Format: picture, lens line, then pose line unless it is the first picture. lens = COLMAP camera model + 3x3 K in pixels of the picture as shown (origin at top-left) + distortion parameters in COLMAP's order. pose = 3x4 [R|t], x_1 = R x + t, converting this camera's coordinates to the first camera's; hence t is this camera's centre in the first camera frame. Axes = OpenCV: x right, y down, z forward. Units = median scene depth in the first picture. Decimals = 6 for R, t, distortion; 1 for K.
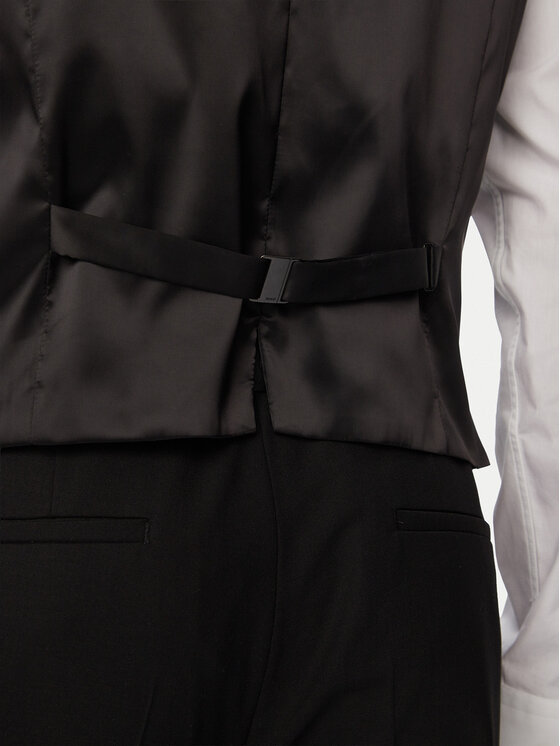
lens RADIAL K [[1159.7, 0, 280.0], [0, 1159.7, 373.0], [0, 0, 1]] dist [0.266896, -0.032205]
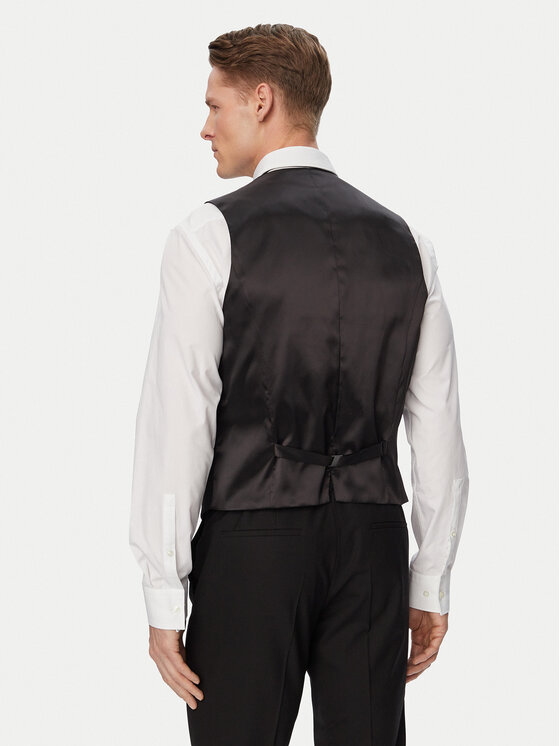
lens RADIAL K [[1054.2, 0, 280.0], [0, 1054.2, 373.0], [0, 0, 1]] dist [-0.003858, -0.000230]
pose [[0.996490, -0.010627, -0.083036, 0.097339], [0.015923, 0.997862, 0.063381, -0.544924], [0.082185, -0.064481, 0.994529, -2.166960]]
